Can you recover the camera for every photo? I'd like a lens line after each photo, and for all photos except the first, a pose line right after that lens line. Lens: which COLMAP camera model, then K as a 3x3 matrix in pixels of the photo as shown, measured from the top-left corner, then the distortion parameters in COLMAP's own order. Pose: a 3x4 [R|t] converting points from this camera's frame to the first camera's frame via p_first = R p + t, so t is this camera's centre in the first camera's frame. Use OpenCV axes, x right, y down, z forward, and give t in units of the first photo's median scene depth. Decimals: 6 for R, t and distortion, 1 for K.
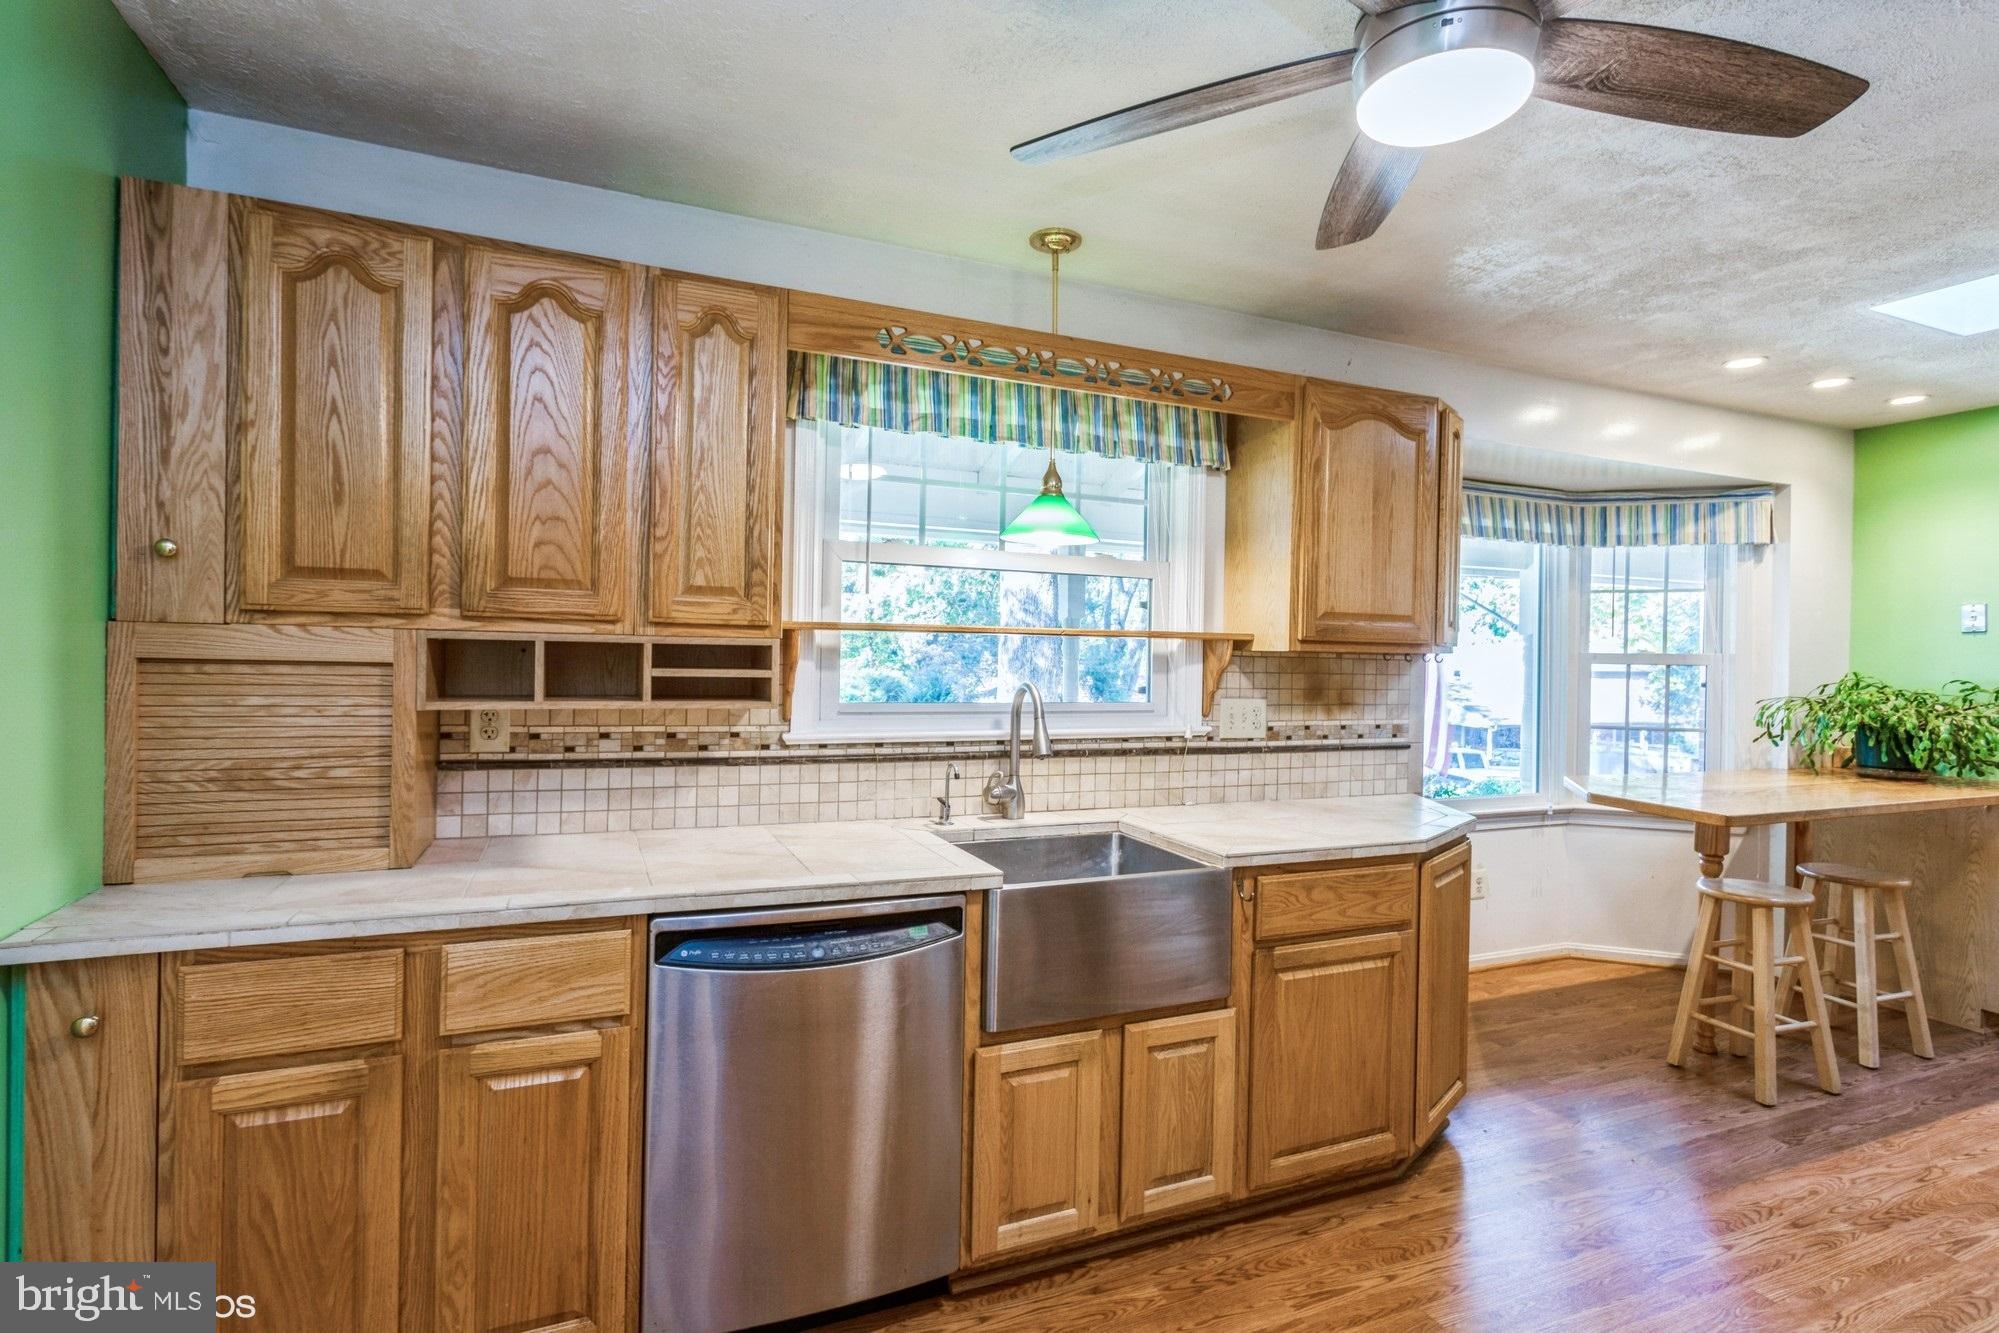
lens RADIAL K [[941.4, 0, 991.5], [0, 941.4, 668.5], [0, 0, 1]] dist [0.000592, 0.001234]
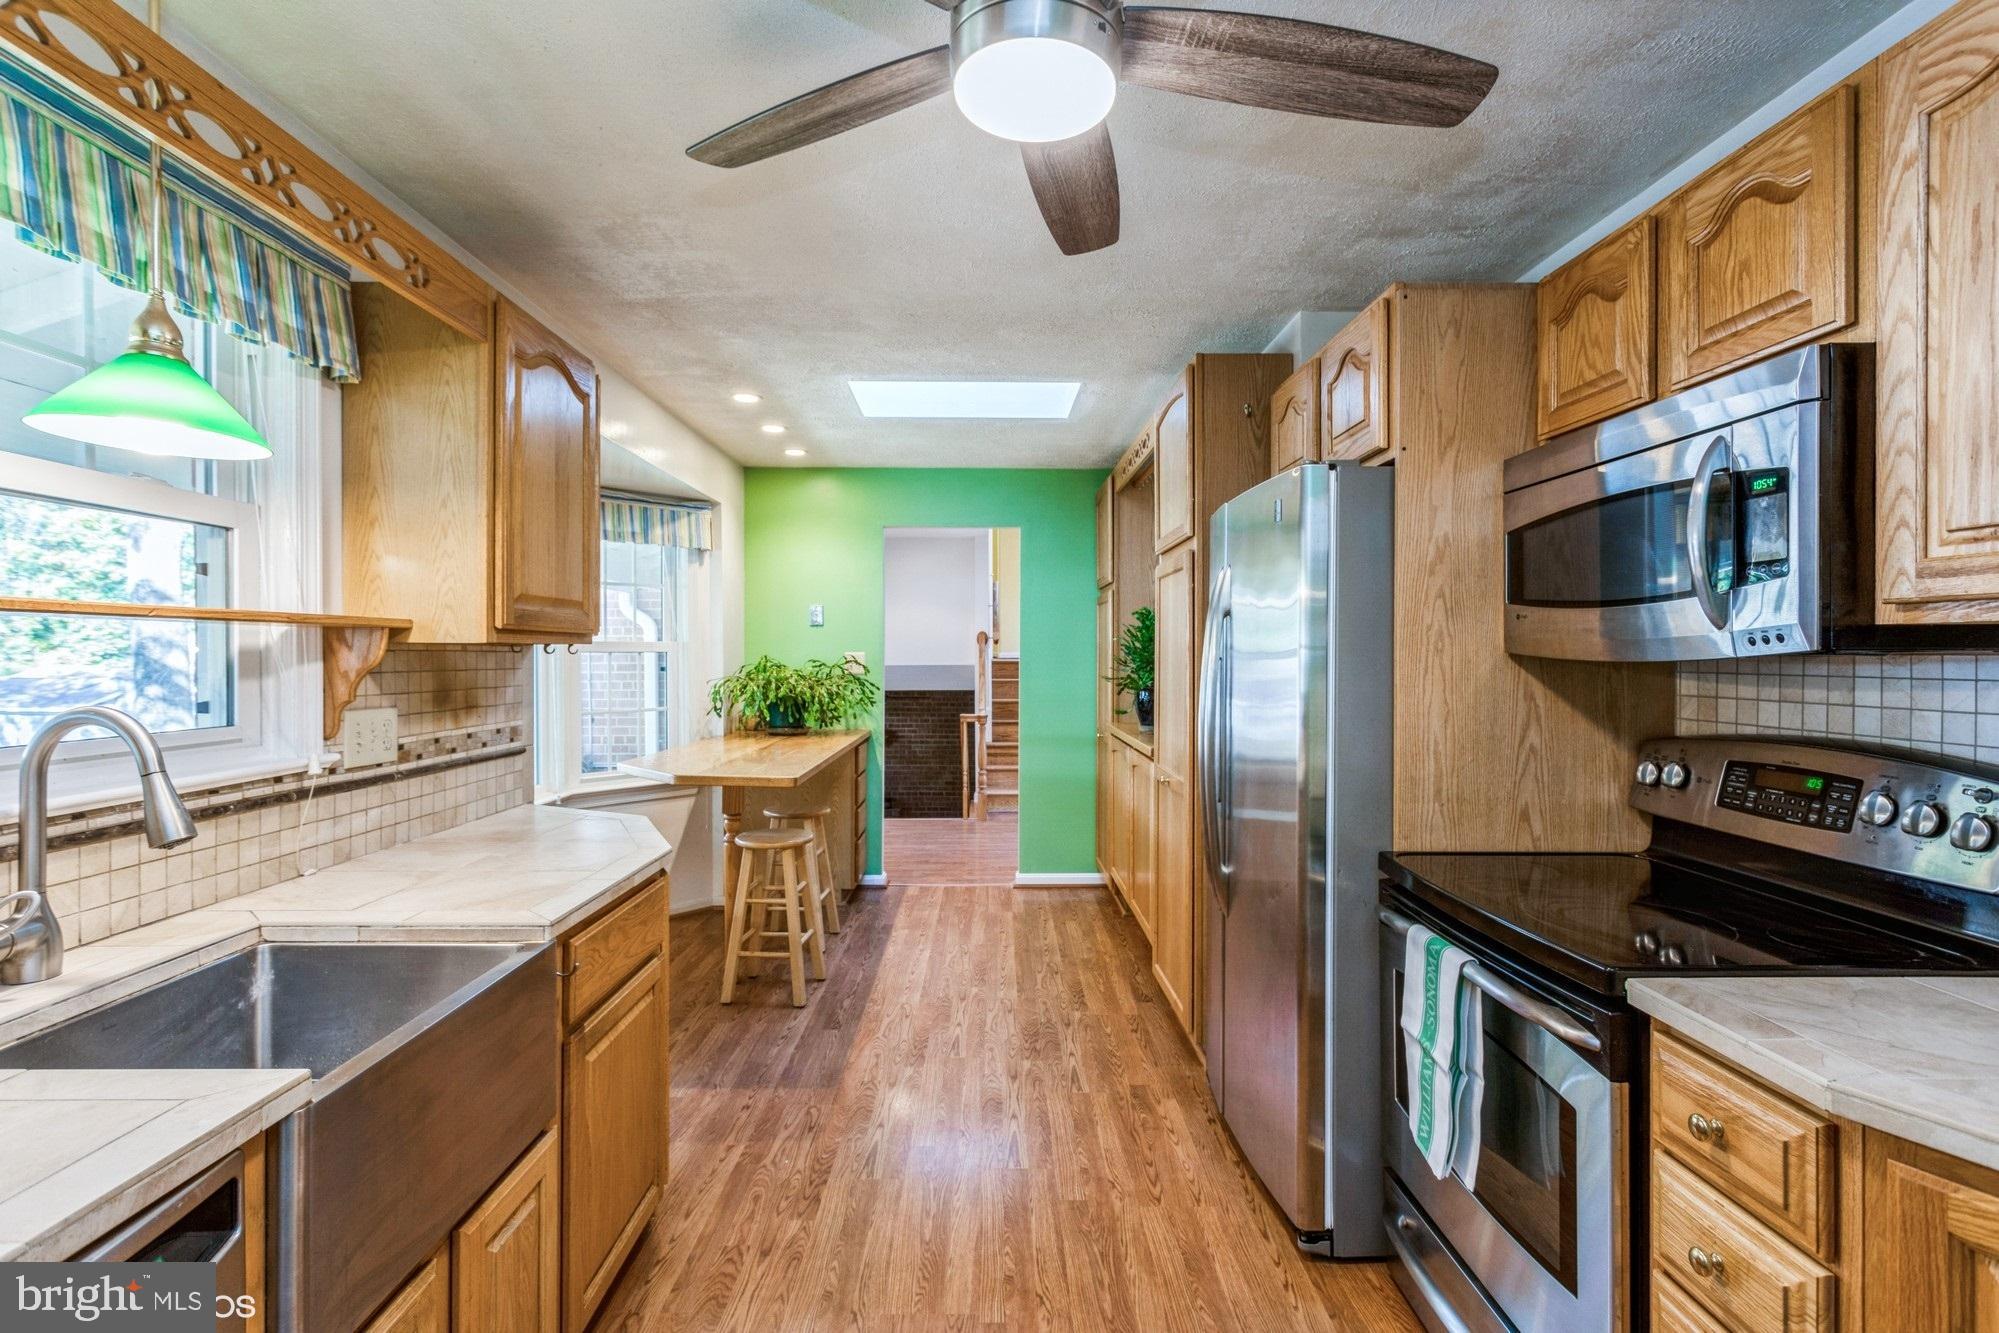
lens RADIAL K [[941.4, 0, 989.1], [0, 941.4, 660.6], [0, 0, 1]] dist [0.000592, 0.001234]
pose [[0.382308, -0.024519, 0.923710, -0.213958], [0.019988, 0.999633, 0.018261, -0.008553], [-0.923819, 0.011482, 0.382658, 0.296225]]
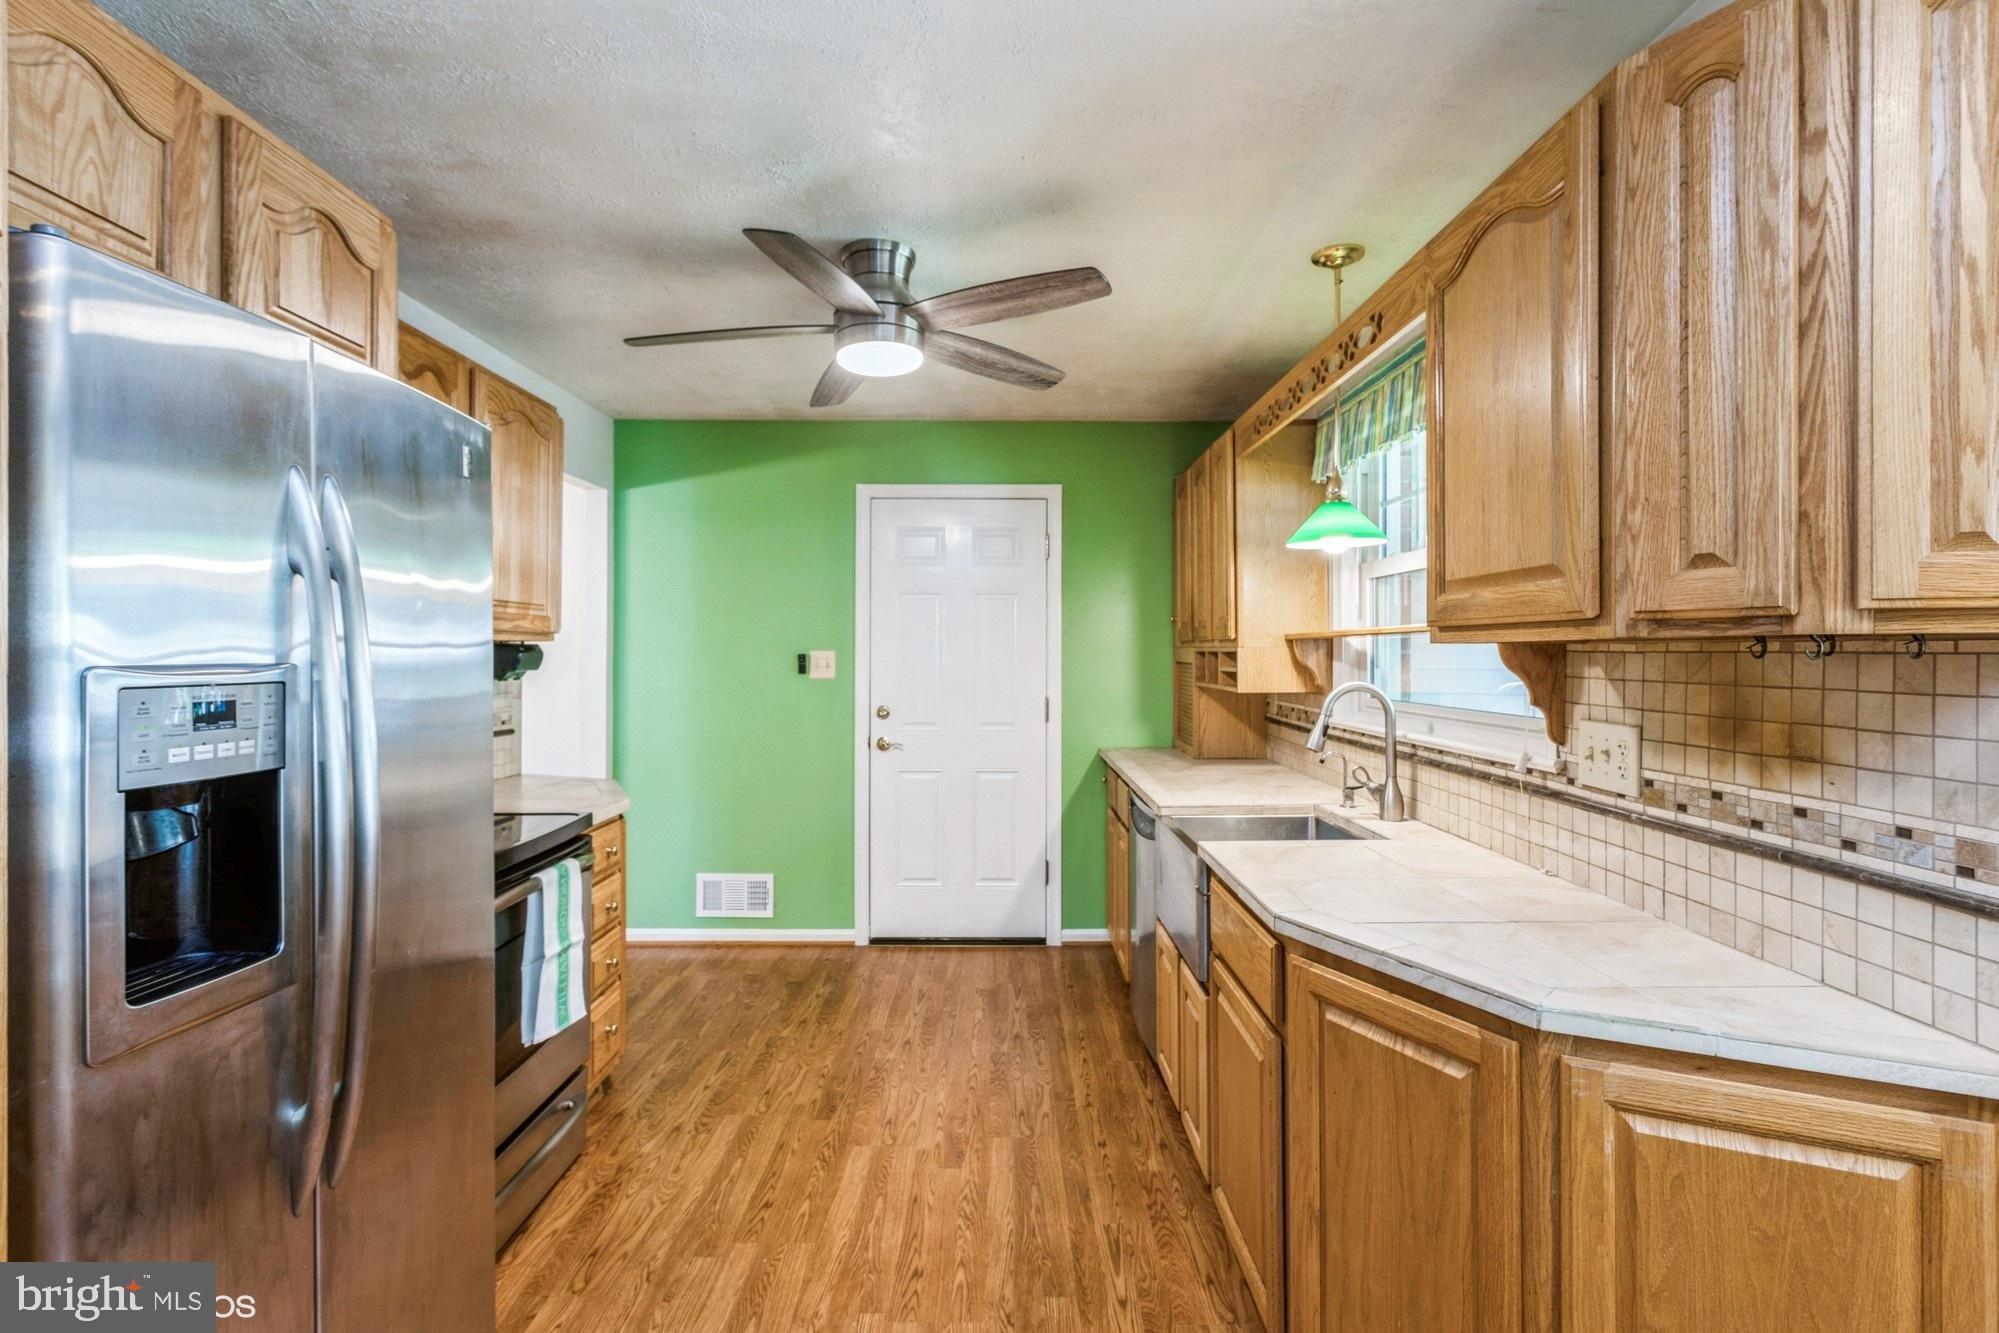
lens RADIAL K [[941.4, 0, 1002.9], [0, 941.4, 648.9], [0, 0, 1]] dist [0.000592, 0.001234]
pose [[-0.375444, -0.021496, -0.926596, 0.969187], [-0.021515, 0.999664, -0.014473, 0.002037], [0.926595, 0.014501, -0.375781, 0.877729]]
